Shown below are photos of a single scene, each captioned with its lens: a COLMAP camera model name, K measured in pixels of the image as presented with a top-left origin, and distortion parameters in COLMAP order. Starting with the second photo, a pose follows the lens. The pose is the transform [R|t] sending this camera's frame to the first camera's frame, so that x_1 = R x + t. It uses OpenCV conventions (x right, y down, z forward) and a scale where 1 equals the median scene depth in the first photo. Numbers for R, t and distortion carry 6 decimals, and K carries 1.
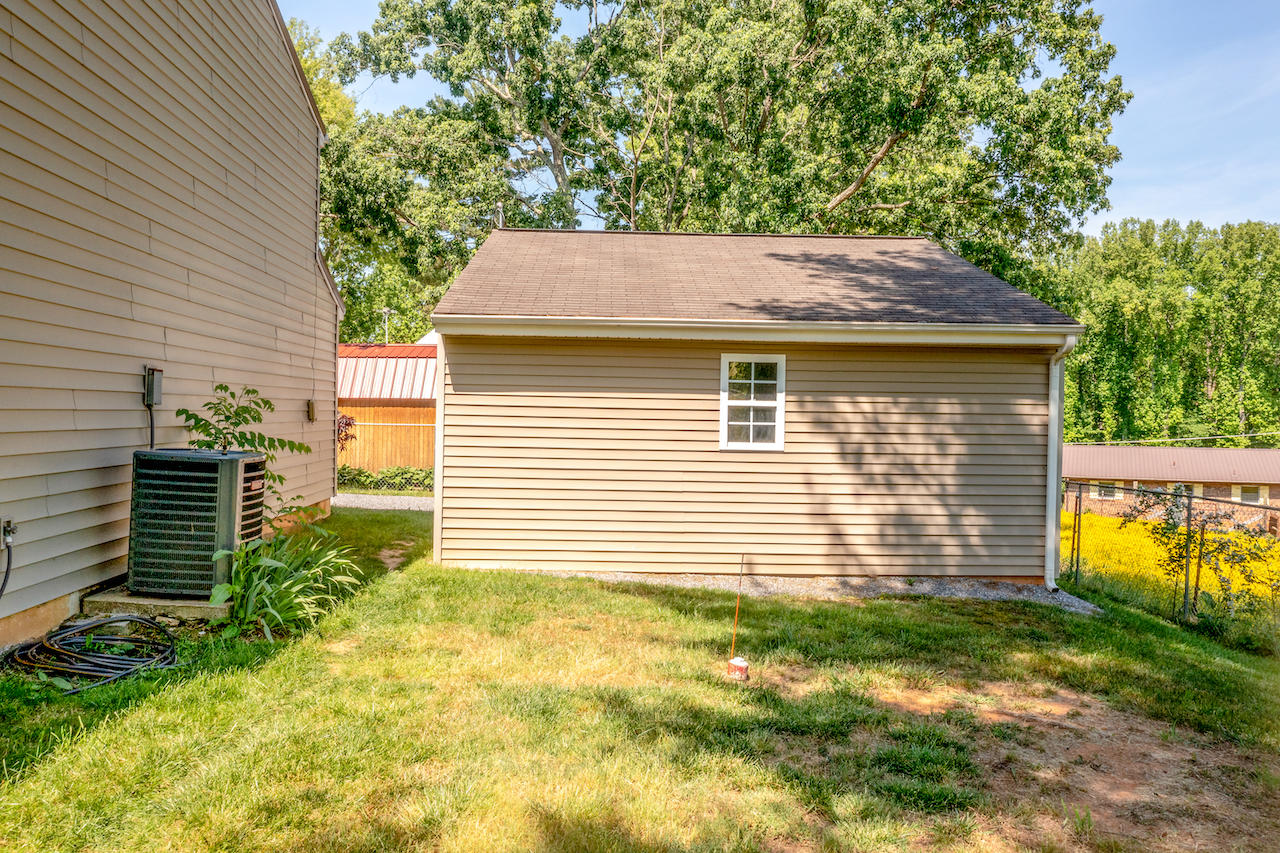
lens RADIAL K [[1030.8, 0, 640.4], [0, 1030.8, 433.2], [0, 0, 1]] dist [-0.010466, 0.007868]
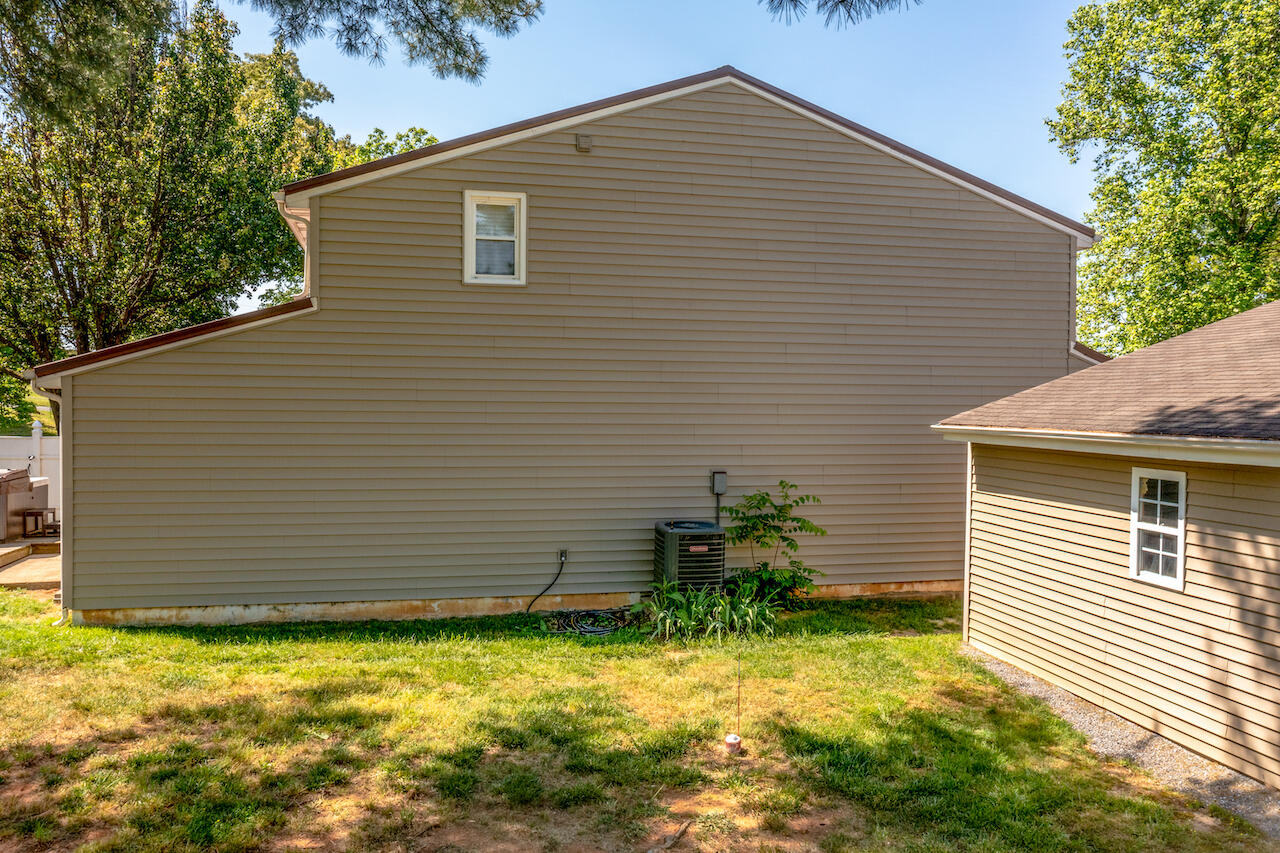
lens RADIAL K [[991.8, 0, 640.0], [0, 991.8, 426.5], [0, 0, 1]] dist [-0.008884, -0.003328]
pose [[0.154945, 0.007948, -0.987891, 0.823417], [-0.021876, 0.999750, 0.004612, -0.104660], [0.987681, 0.020897, 0.155080, 0.453009]]
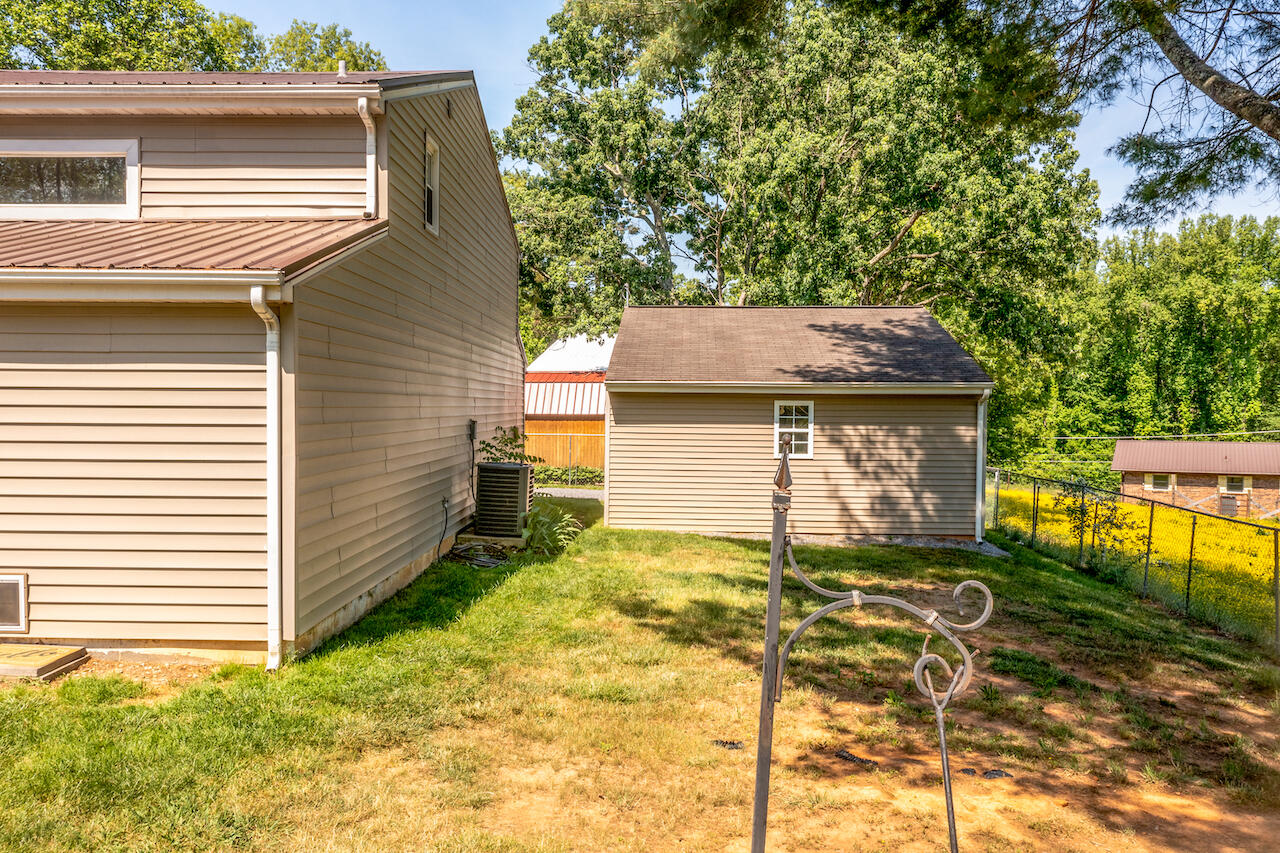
lens RADIAL K [[1026.1, 0, 640.0], [0, 1026.1, 426.5], [0, 0, 1]] dist [-0.007276, -0.001933]
pose [[0.996631, -0.007164, -0.081699, -0.003089], [0.007099, 0.999974, -0.001088, -0.034552], [0.081705, 0.000505, 0.996656, -0.659048]]
